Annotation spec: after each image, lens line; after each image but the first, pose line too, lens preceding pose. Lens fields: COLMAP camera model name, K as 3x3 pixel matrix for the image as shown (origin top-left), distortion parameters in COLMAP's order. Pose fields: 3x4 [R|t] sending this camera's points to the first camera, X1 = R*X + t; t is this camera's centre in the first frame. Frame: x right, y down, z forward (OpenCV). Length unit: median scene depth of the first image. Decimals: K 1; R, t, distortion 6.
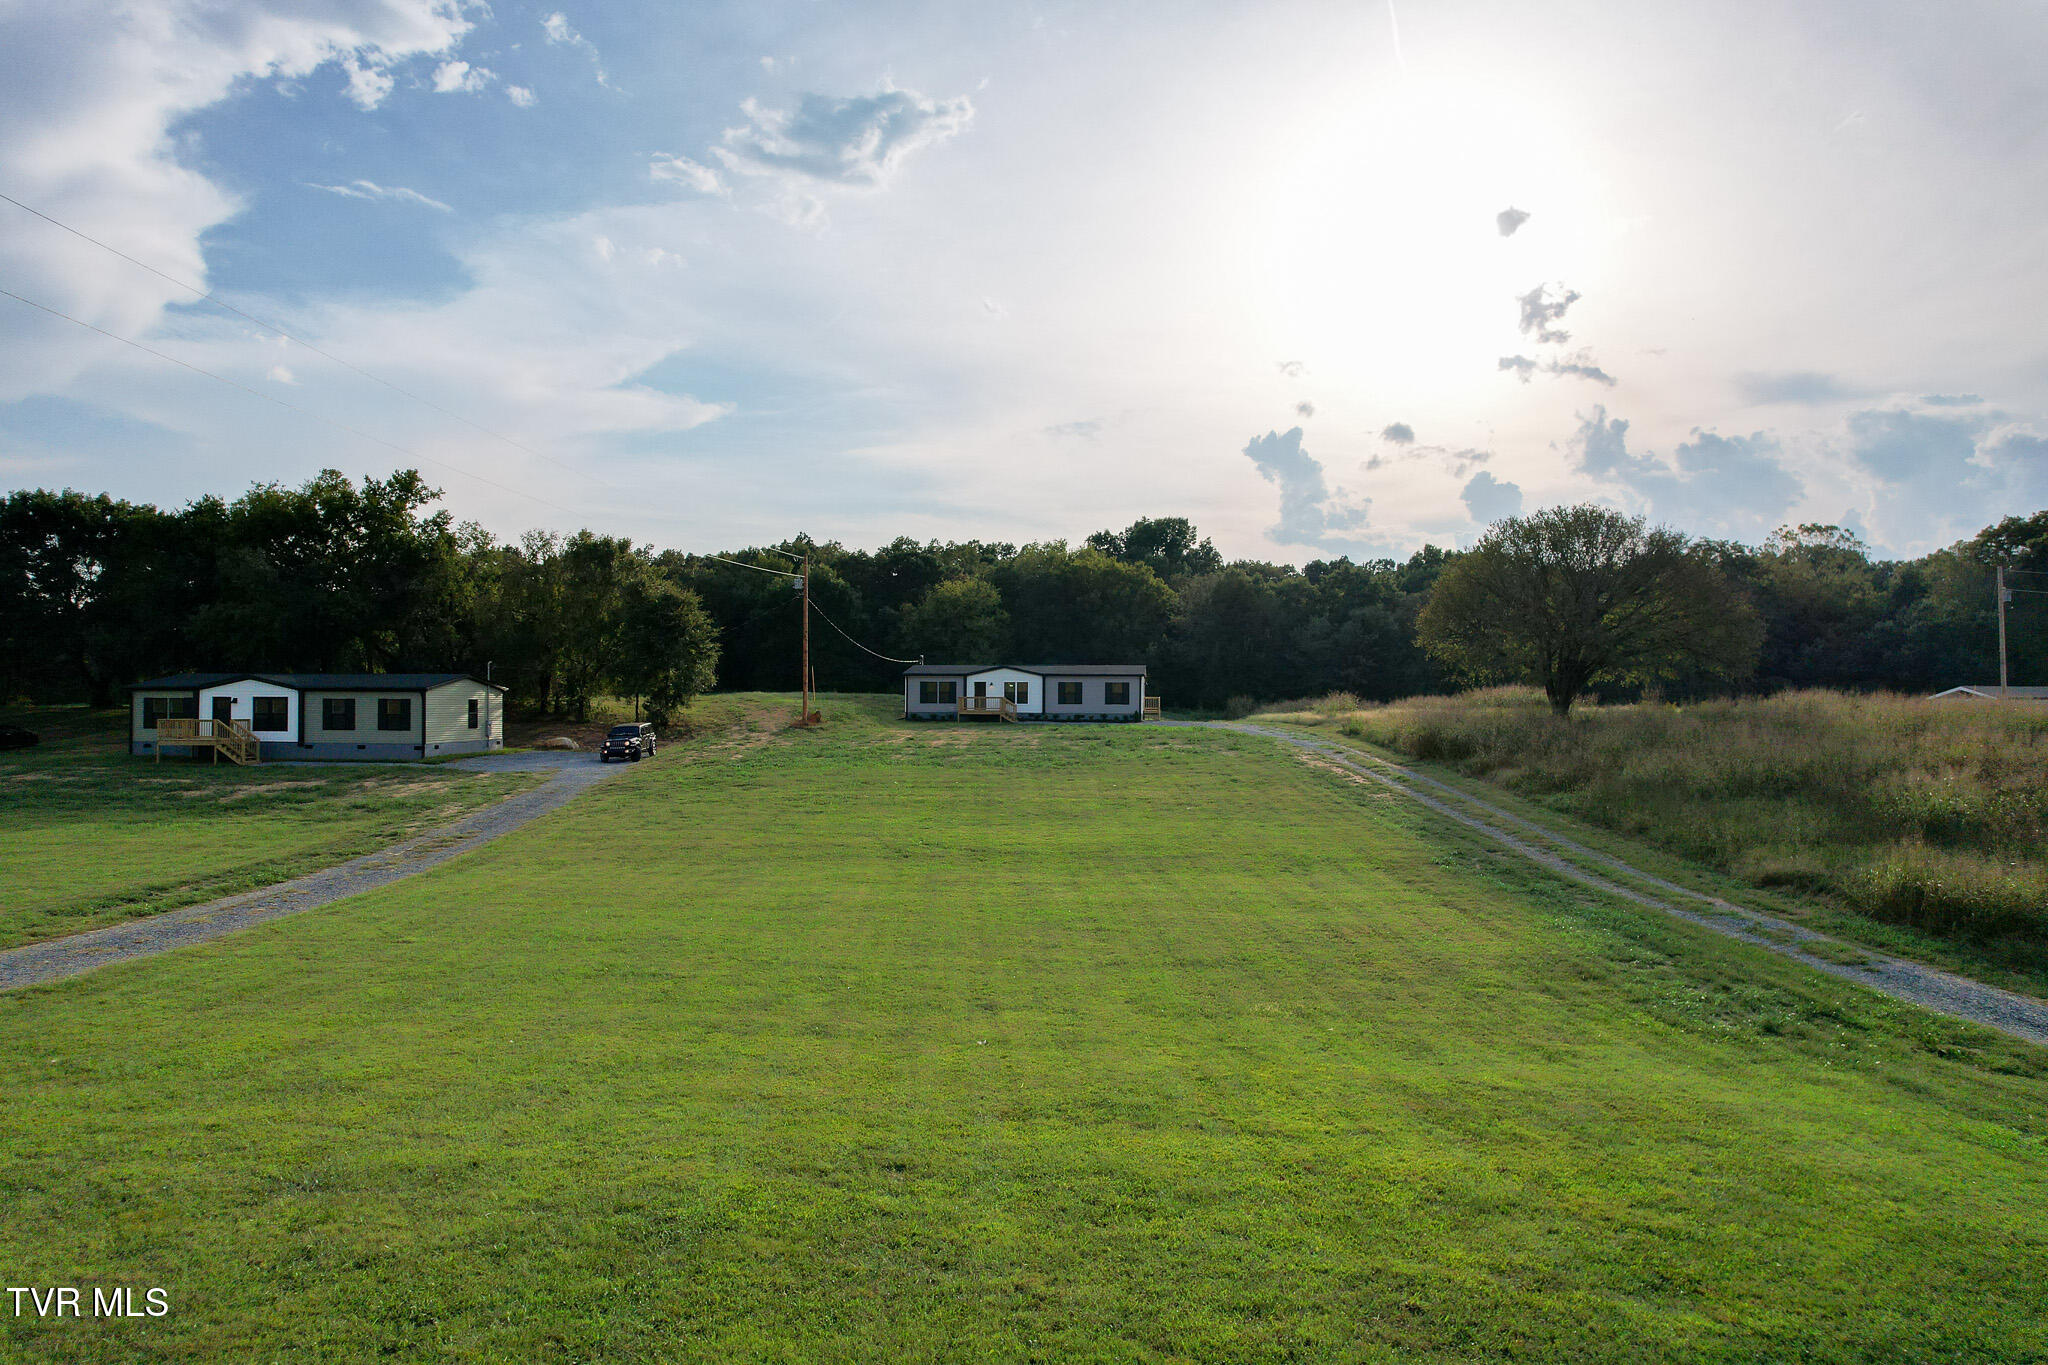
lens RADIAL K [[1319.5, 0, 1037.7], [0, 1319.5, 753.4], [0, 0, 1]] dist [-0.071749, 0.055987]
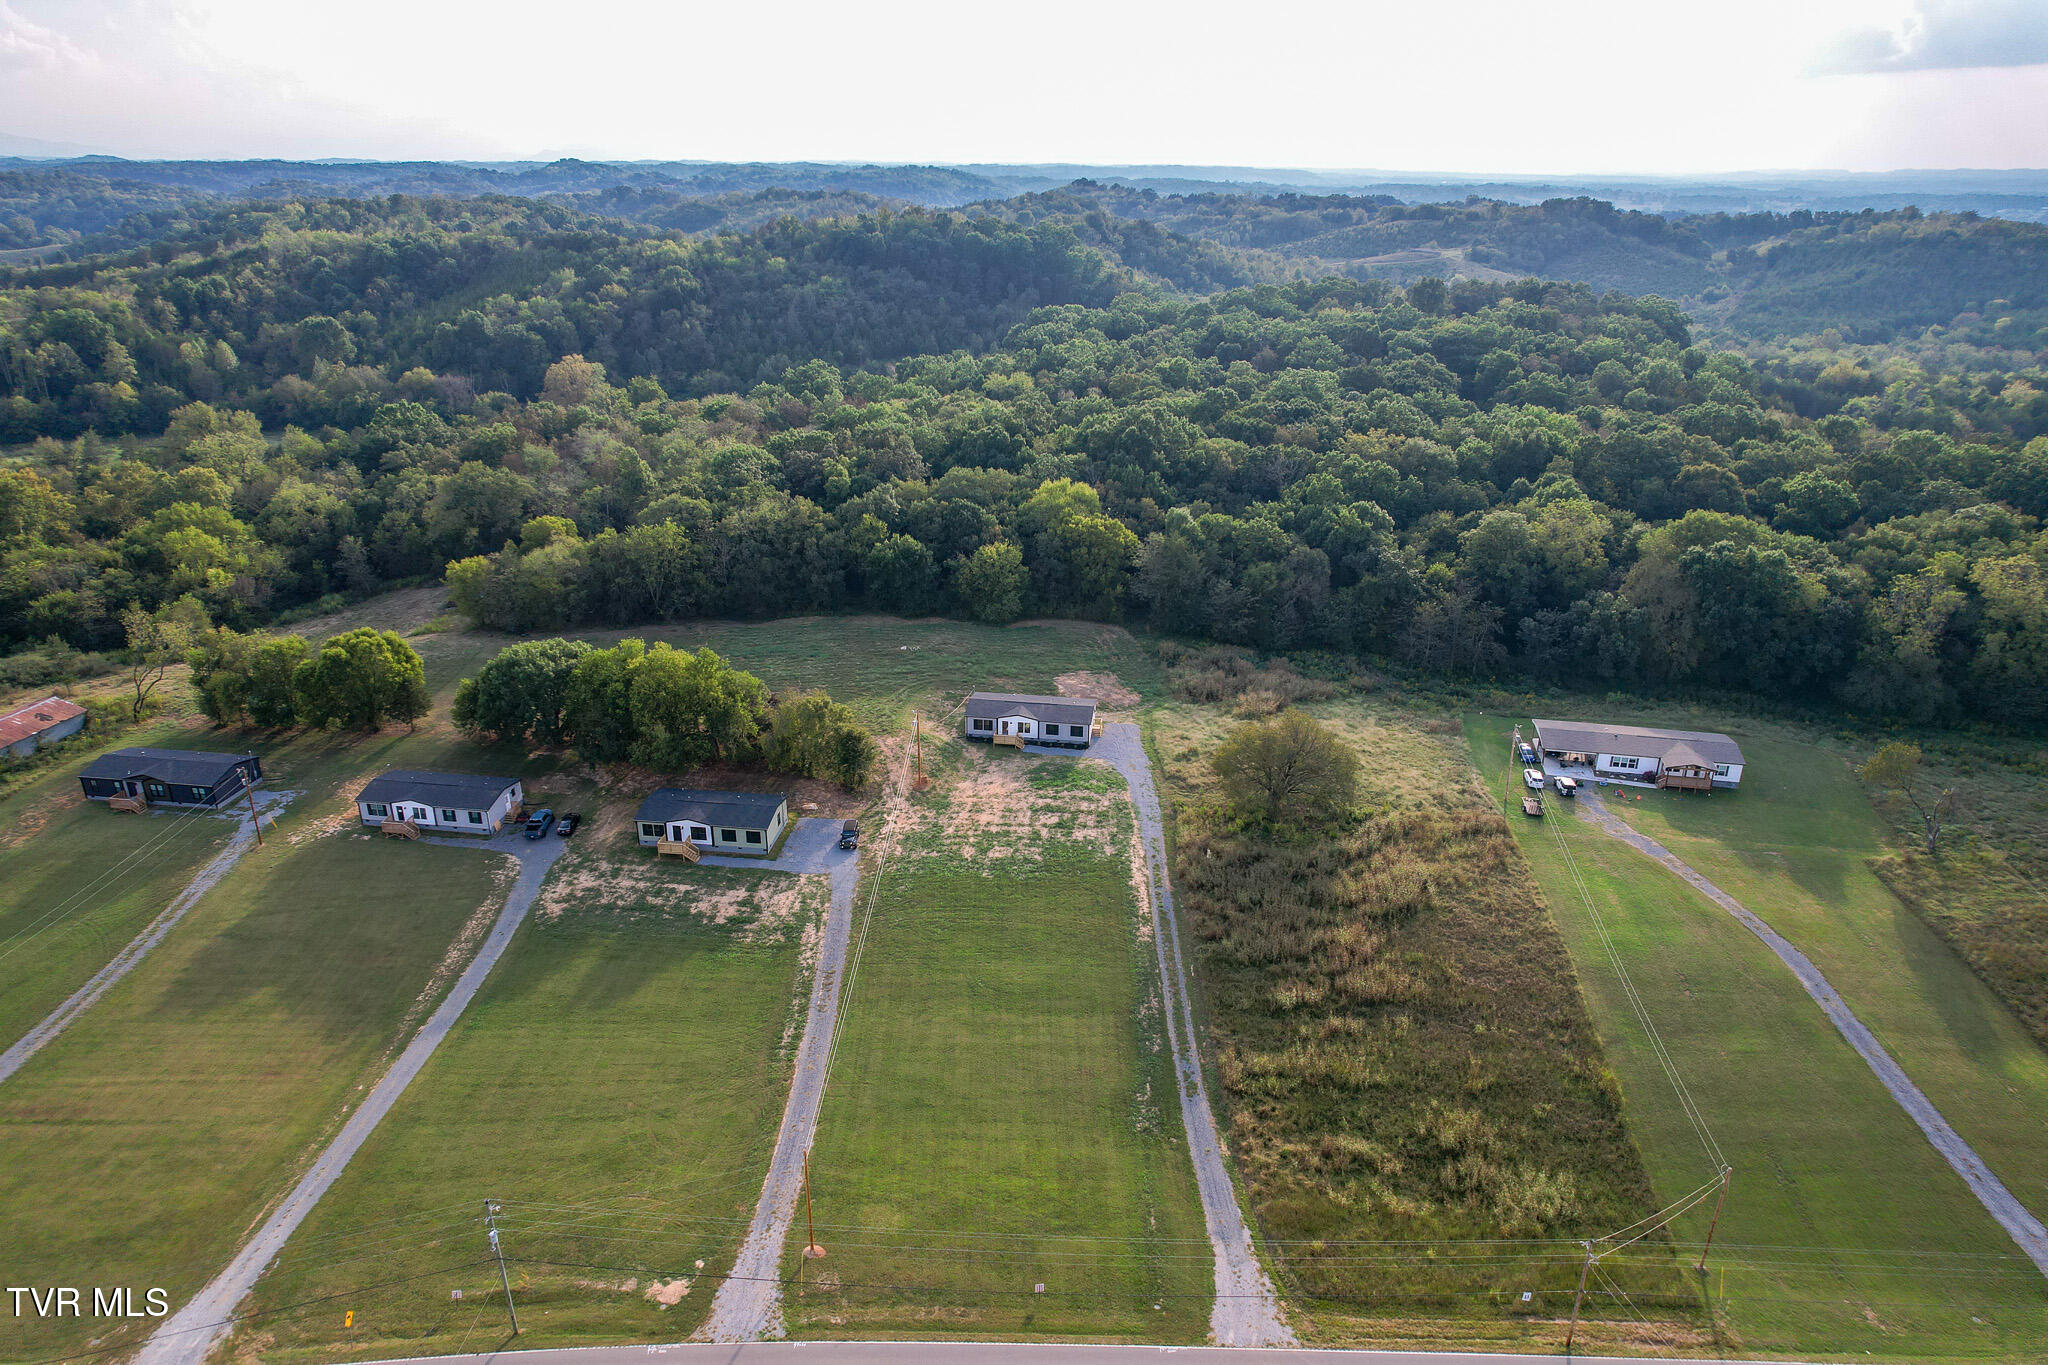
lens RADIAL K [[1319.5, 0, 1034.1], [0, 1319.5, 696.4], [0, 0, 1]] dist [-0.071749, 0.055987]
pose [[0.999278, 0.013578, -0.035484, 0.064977], [-0.000573, 0.939240, 0.343262, -0.740352], [0.037989, -0.342994, 0.938569, -0.769556]]
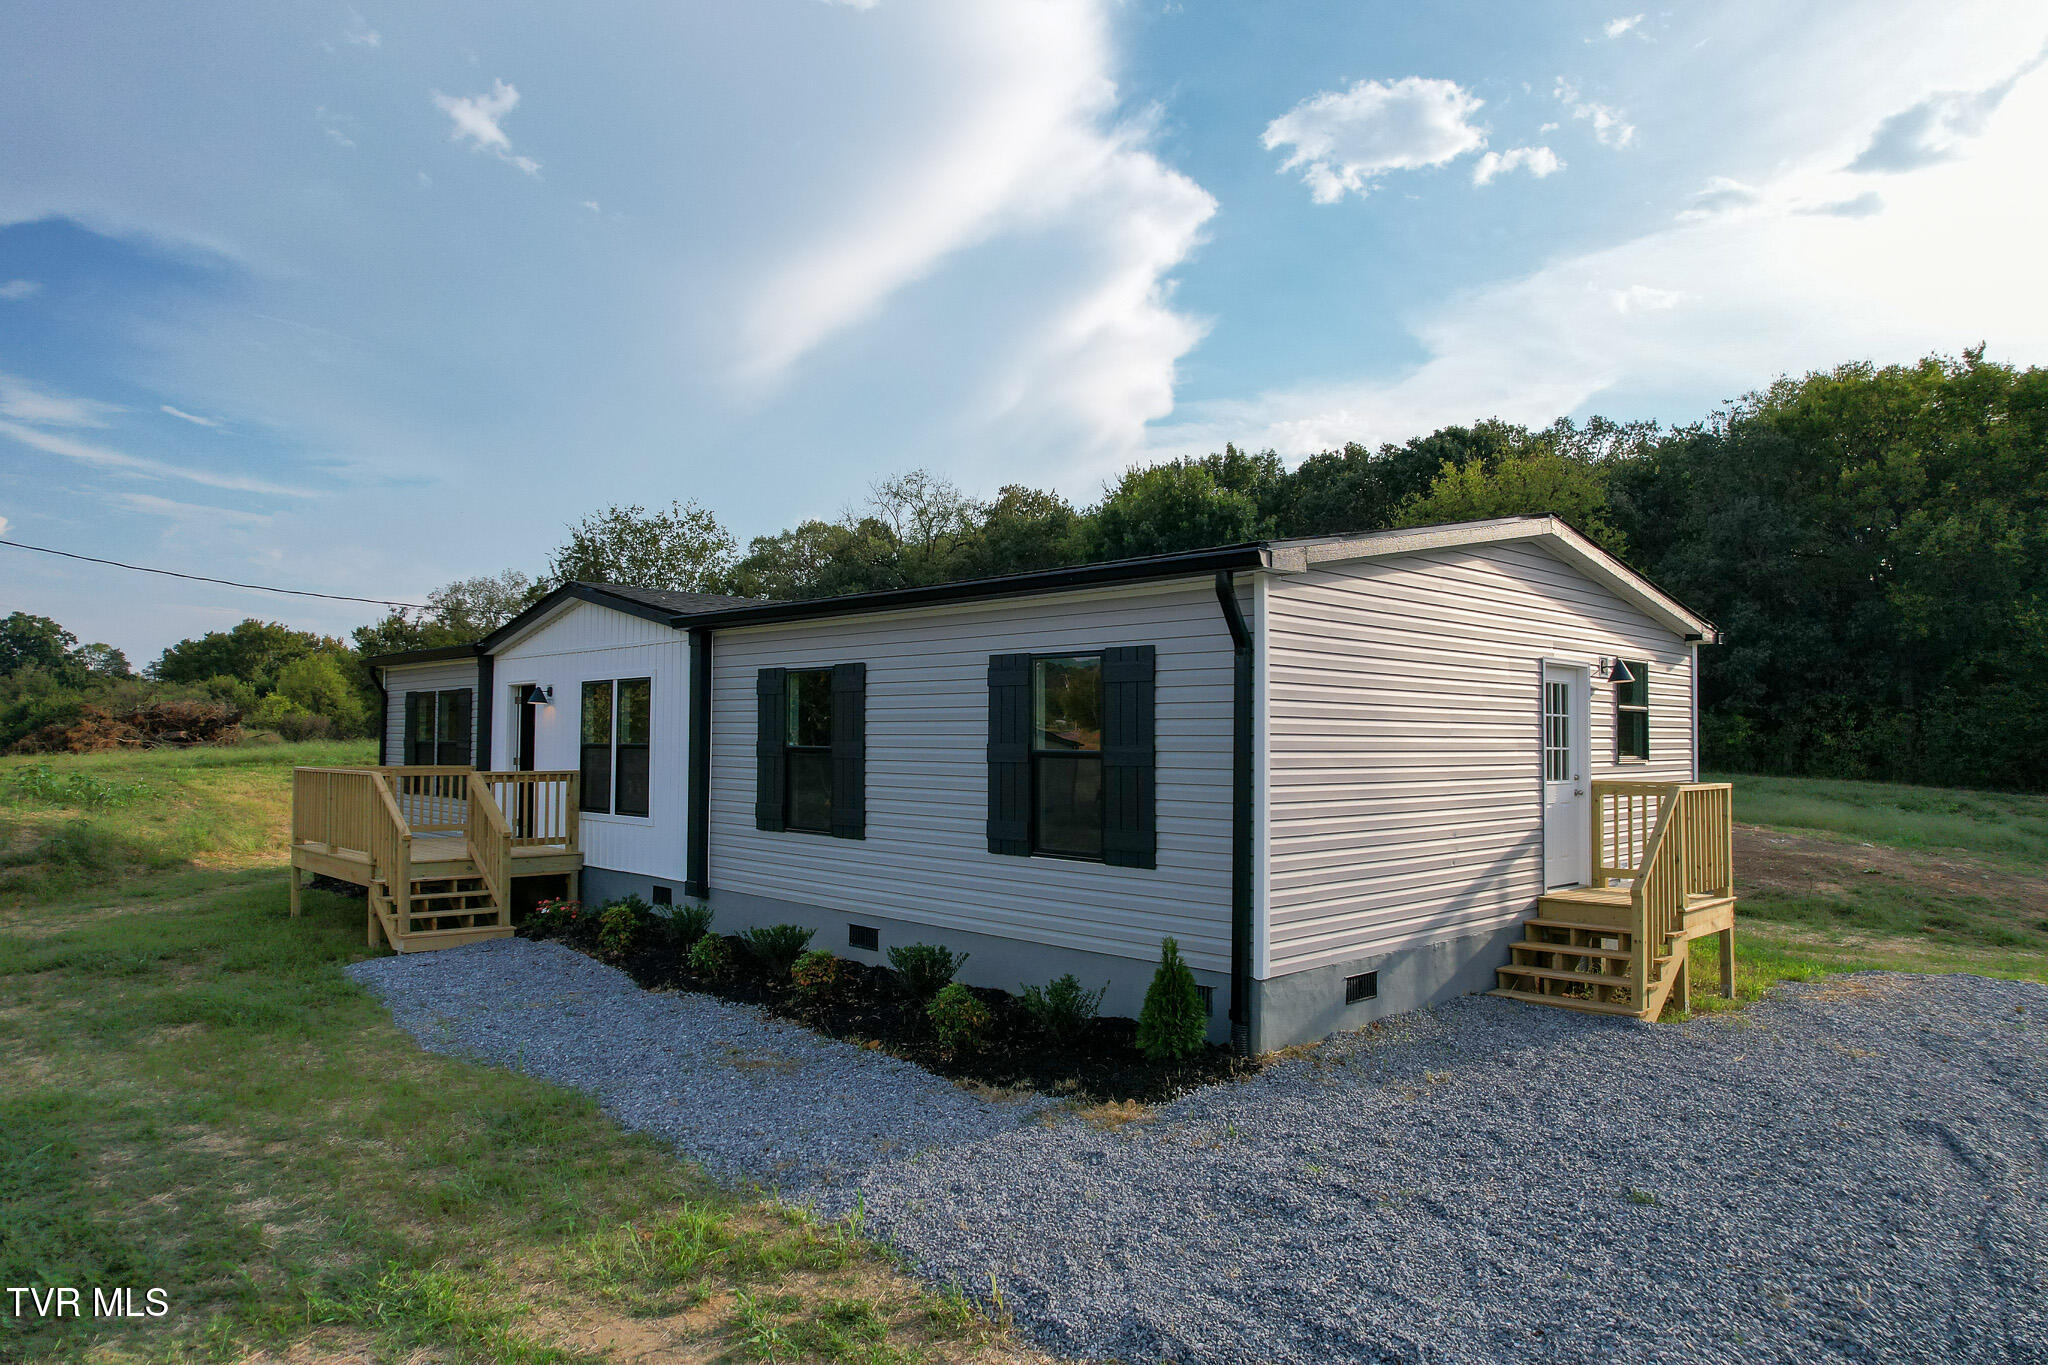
lens RADIAL K [[1319.5, 0, 1003.2], [0, 1319.5, 688.0], [0, 0, 1]] dist [-0.071749, 0.055987]
pose [[0.757540, -0.031980, -0.652005, 0.124392], [-0.029435, 0.996110, -0.083057, -0.040854], [0.652124, 0.082111, 0.753652, 0.908756]]
